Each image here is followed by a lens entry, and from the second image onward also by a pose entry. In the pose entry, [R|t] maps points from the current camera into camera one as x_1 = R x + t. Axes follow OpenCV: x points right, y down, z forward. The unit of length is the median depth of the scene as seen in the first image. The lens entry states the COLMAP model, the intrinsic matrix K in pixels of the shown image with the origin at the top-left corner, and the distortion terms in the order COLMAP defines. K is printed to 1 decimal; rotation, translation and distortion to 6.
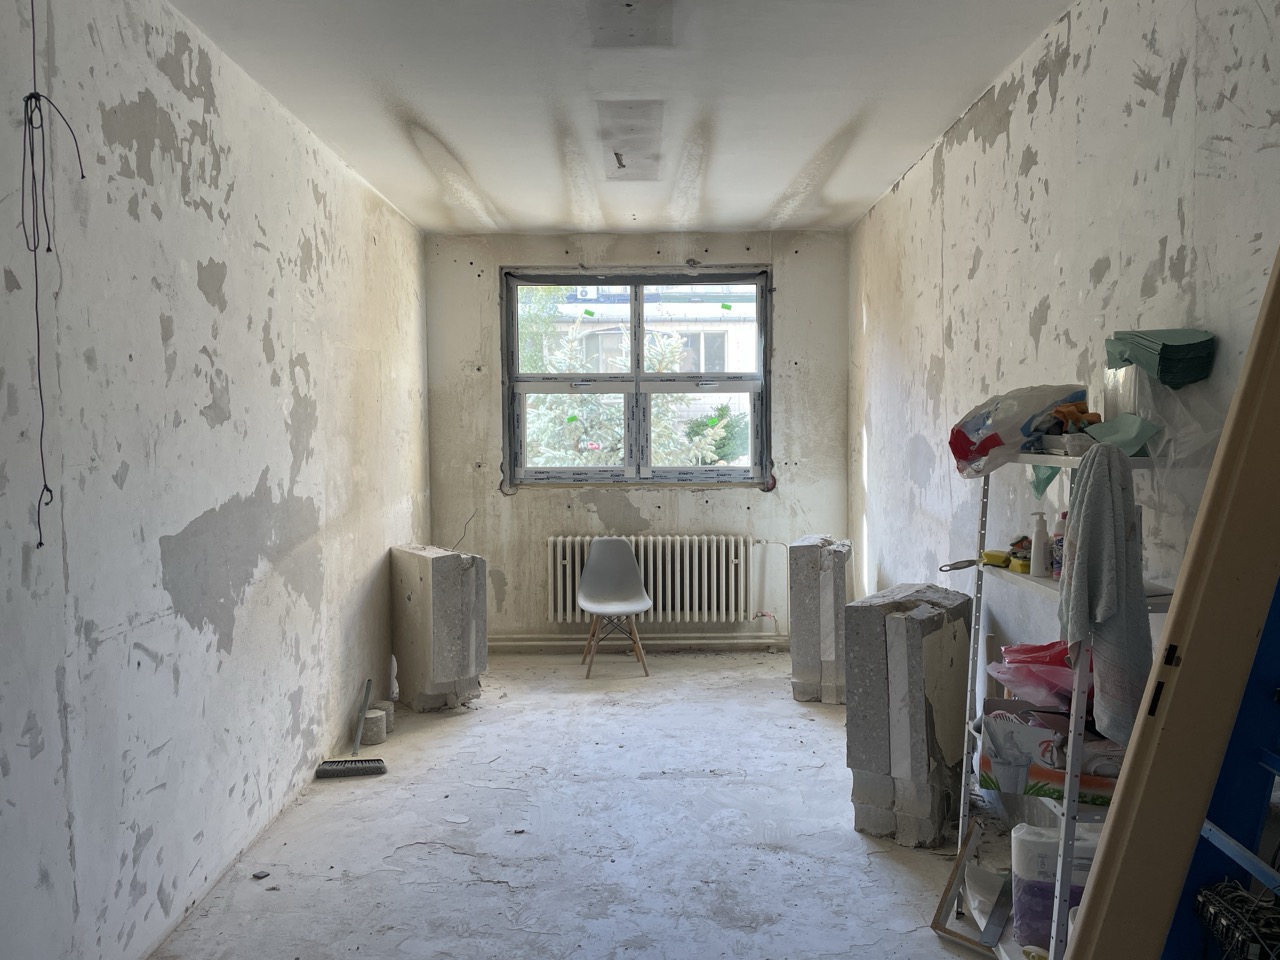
lens RADIAL K [[968.0, 0, 645.8], [0, 968.0, 481.1], [0, 0, 1]] dist [0.086547, -0.110488]
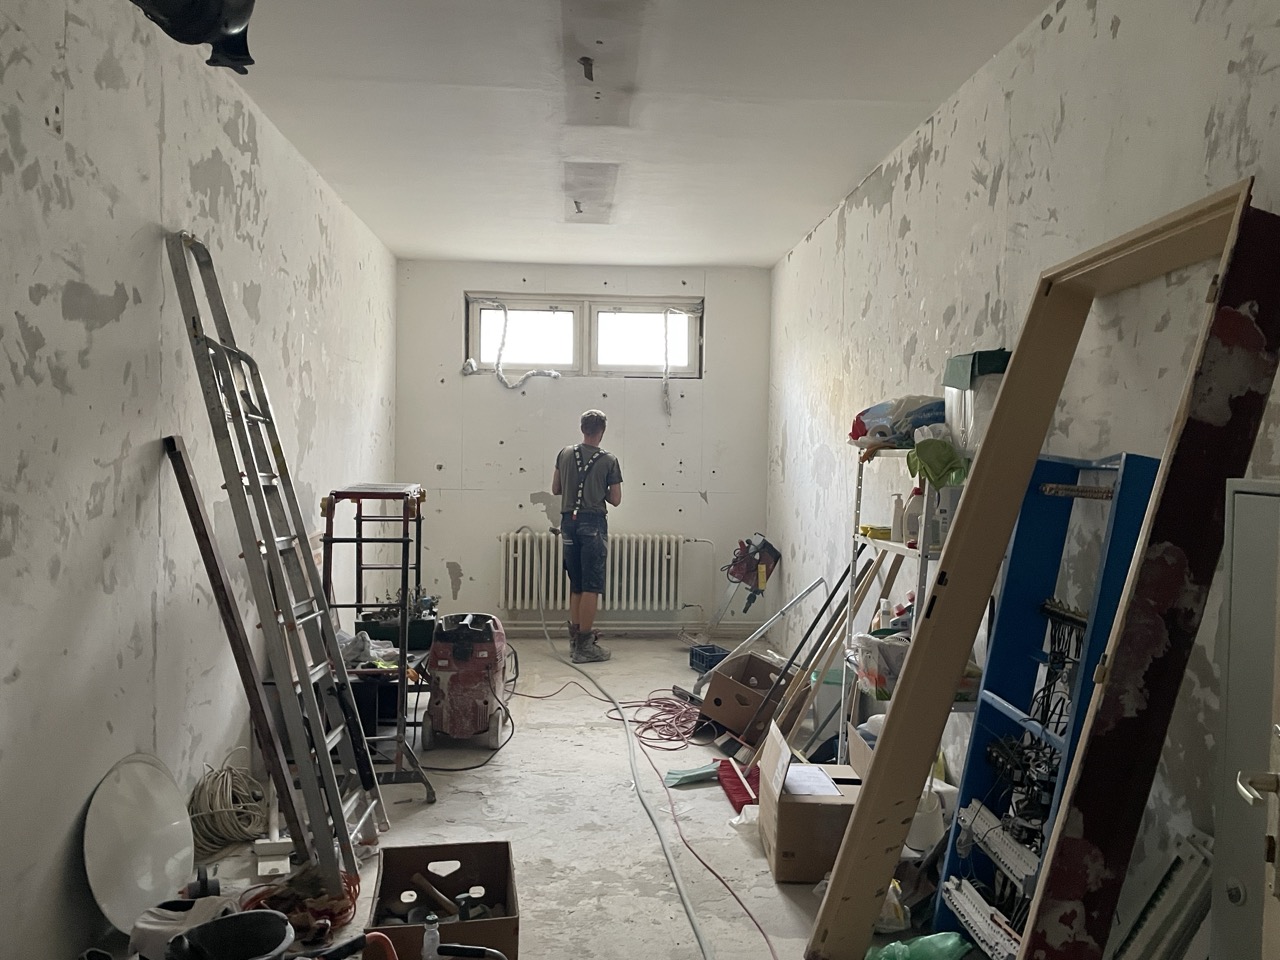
lens RADIAL K [[968.0, 0, 635.2], [0, 968.0, 477.1], [0, 0, 1]] dist [0.086547, -0.110488]
pose [[0.997885, 0.022438, 0.061002, -0.031935], [-0.020708, 0.999369, -0.028844, 0.045169], [-0.061610, 0.027520, 0.997721, -0.251030]]
